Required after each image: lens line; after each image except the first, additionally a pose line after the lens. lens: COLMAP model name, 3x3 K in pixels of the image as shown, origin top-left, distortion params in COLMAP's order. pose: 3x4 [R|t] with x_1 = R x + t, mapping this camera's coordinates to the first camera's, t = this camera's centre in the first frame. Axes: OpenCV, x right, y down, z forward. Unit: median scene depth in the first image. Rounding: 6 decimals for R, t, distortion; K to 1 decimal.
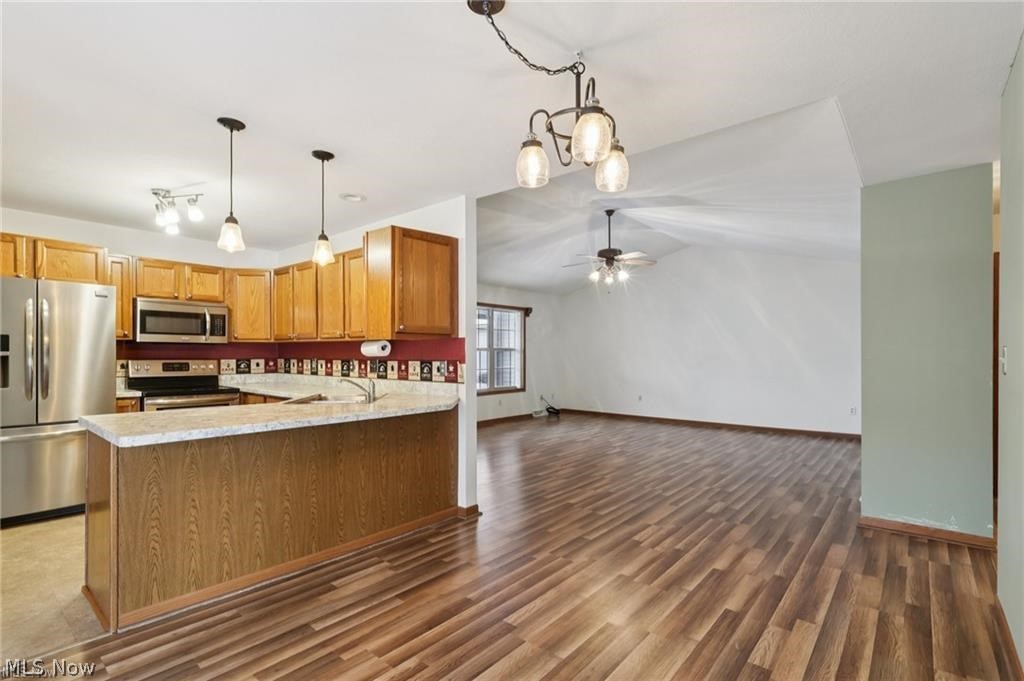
lens RADIAL K [[478.0, 0, 518.6], [0, 478.0, 353.2], [0, 0, 1]] dist [-0.008824, 0.003333]
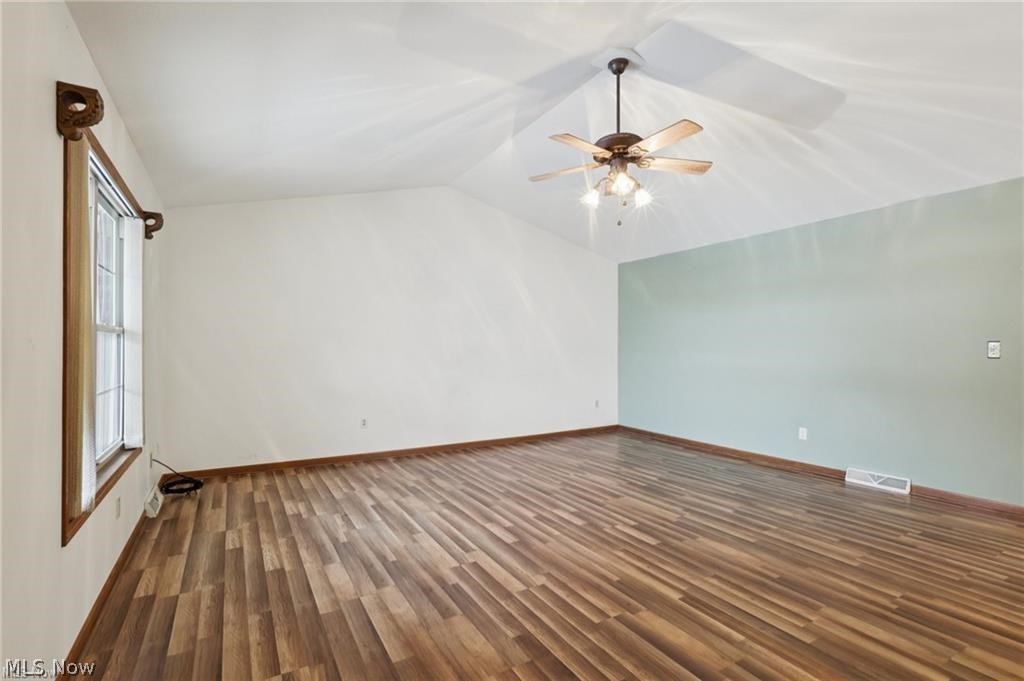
lens RADIAL K [[478.0, 0, 507.6], [0, 478.0, 343.8], [0, 0, 1]] dist [-0.008824, 0.003333]
pose [[0.339501, 0.000352, 0.940606, -0.492105], [-0.002760, 0.999996, 0.000622, 0.000000], [-0.940602, -0.002807, 0.339501, 1.427121]]
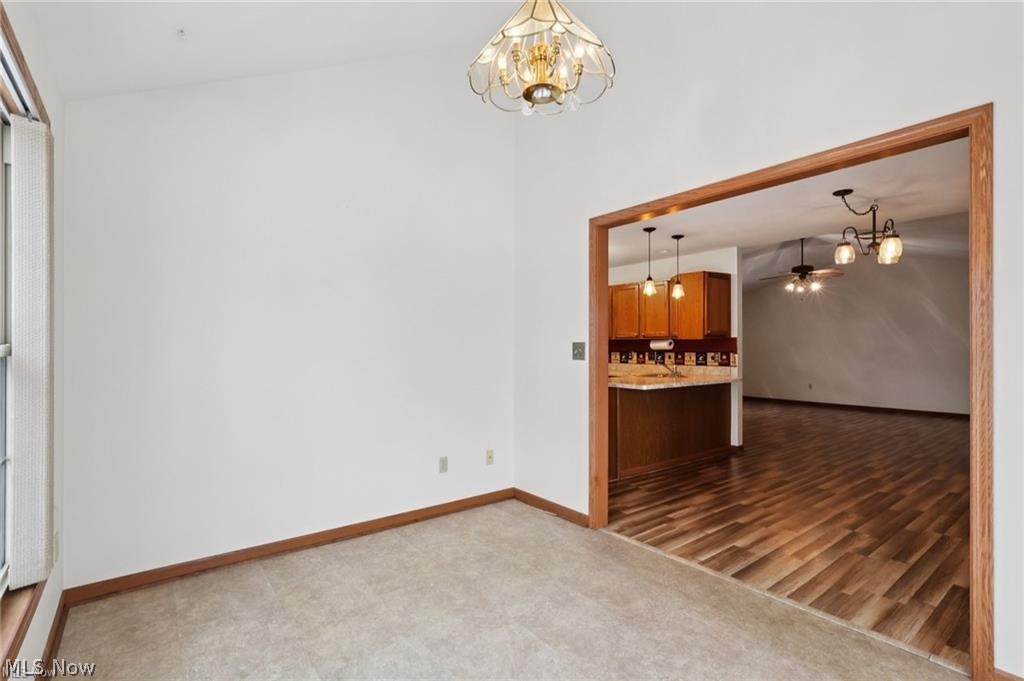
lens RADIAL K [[478.0, 0, 517.8], [0, 478.0, 343.5], [0, 0, 1]] dist [-0.008824, 0.003333]
pose [[0.977778, -0.002237, -0.209630, -0.434118], [0.000493, 0.999965, -0.008372, 0.000108], [0.209641, 0.008083, 0.977745, -0.609028]]
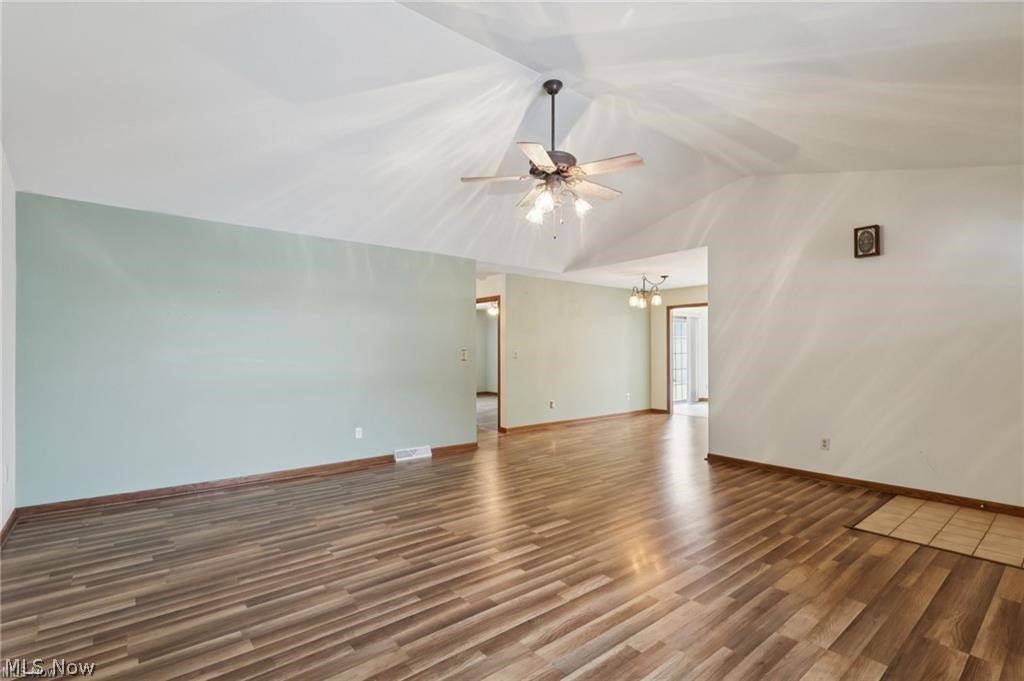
lens RADIAL K [[478.0, 0, 516.6], [0, 478.0, 345.4], [0, 0, 1]] dist [-0.008824, 0.003333]
pose [[-0.983177, 0.000586, 0.182656, 0.205651], [-0.002180, 0.999886, -0.014941, 0.004267], [-0.182644, -0.015088, -0.983063, 2.322865]]
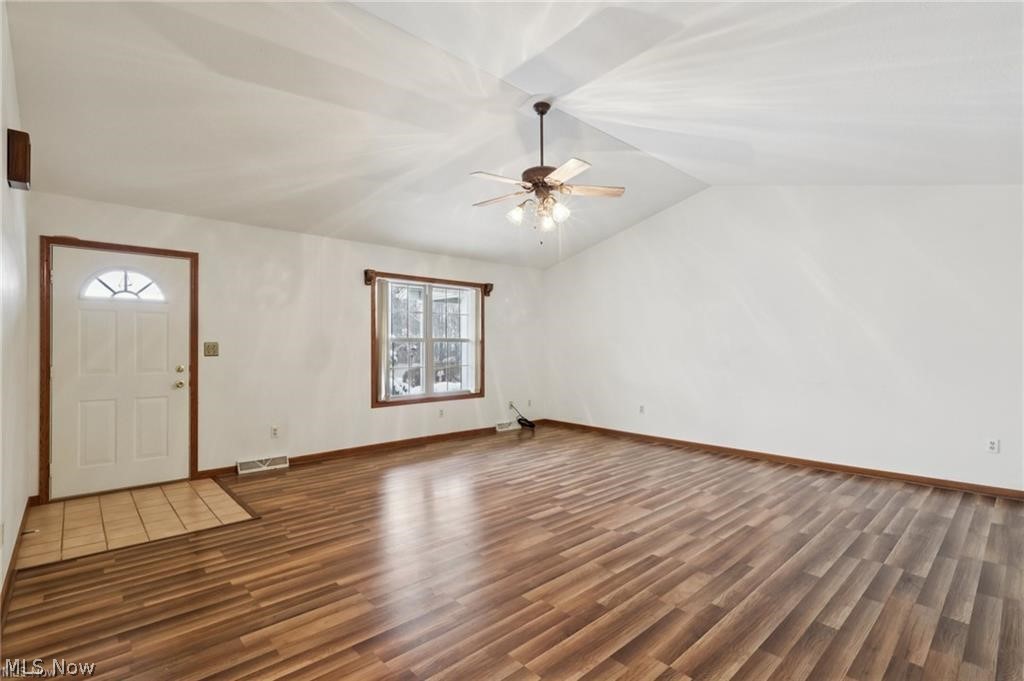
lens RADIAL K [[478.0, 0, 522.9], [0, 478.0, 335.7], [0, 0, 1]] dist [-0.008824, 0.003333]
pose [[0.993308, -0.006838, -0.115289, 0.357486], [0.004398, 0.999761, -0.021408, 0.003091], [0.115408, 0.020758, 0.993101, 0.623002]]
